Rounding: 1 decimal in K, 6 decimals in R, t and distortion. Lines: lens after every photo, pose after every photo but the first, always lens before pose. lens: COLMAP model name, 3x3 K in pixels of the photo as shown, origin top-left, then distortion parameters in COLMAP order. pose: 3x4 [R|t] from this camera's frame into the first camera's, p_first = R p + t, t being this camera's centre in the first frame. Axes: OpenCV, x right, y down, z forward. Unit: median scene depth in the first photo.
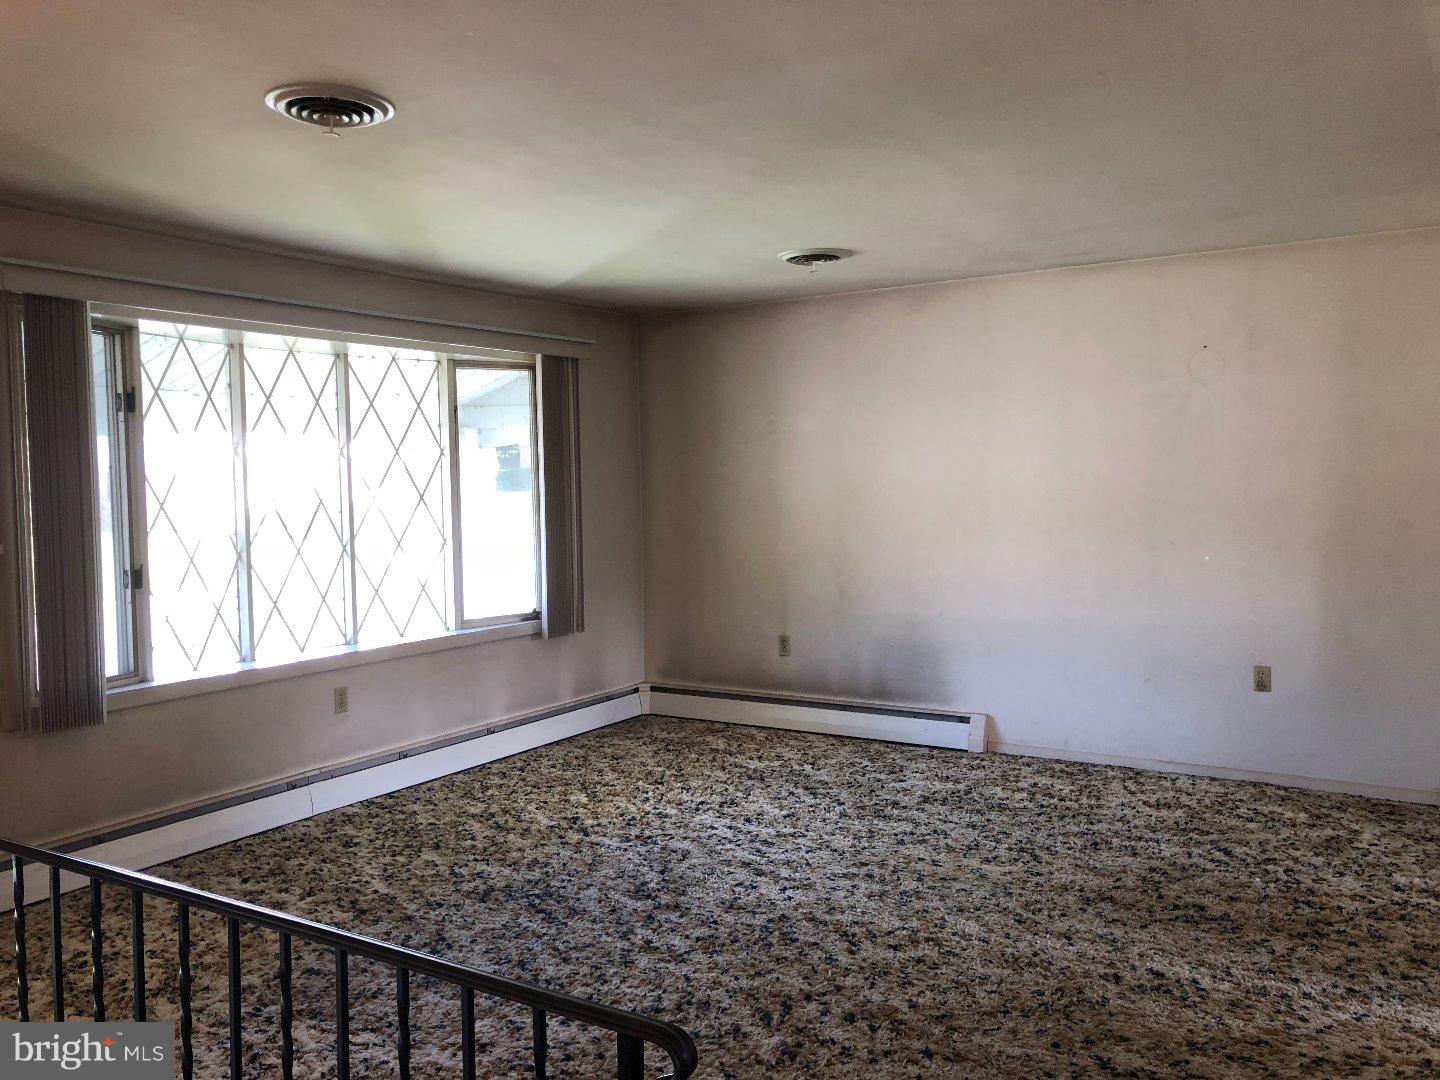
lens RADIAL K [[1187.5, 0, 726.5], [0, 1187.5, 538.0], [0, 0, 1]] dist [0.014773, 0.011021]
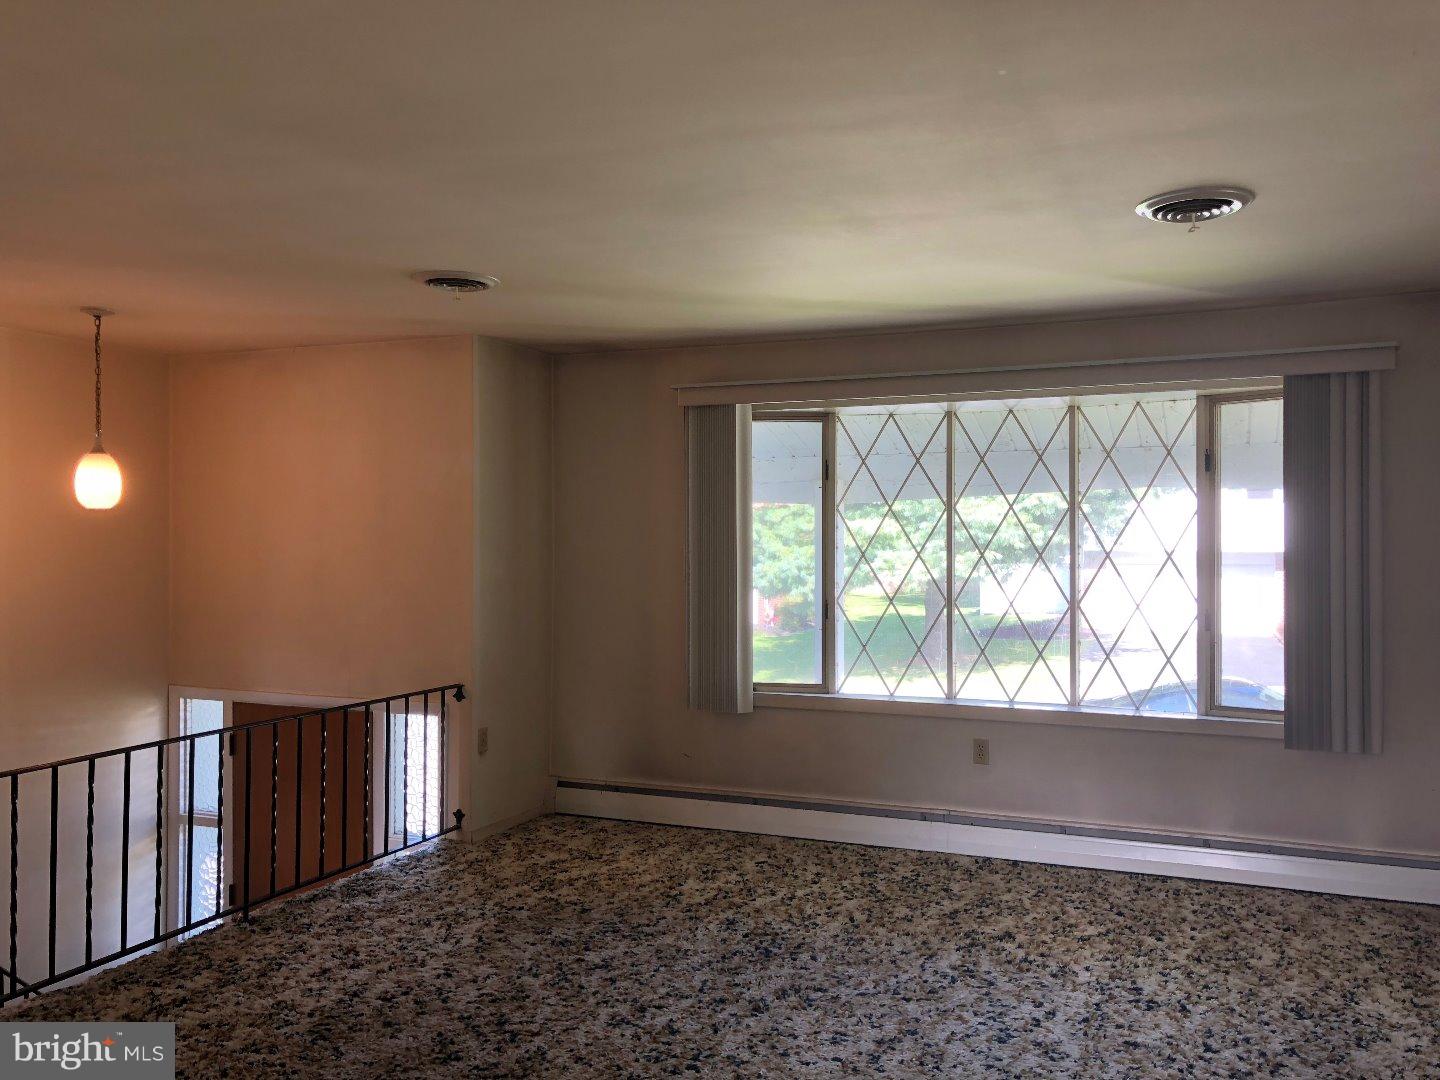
lens RADIAL K [[1187.5, 0, 726.2], [0, 1187.5, 536.8], [0, 0, 1]] dist [0.014773, 0.011021]
pose [[0.163782, 0.017483, -0.986342, 0.714048], [-0.056209, 0.998384, 0.008363, -0.048281], [0.984894, 0.054072, 0.164500, 0.682365]]
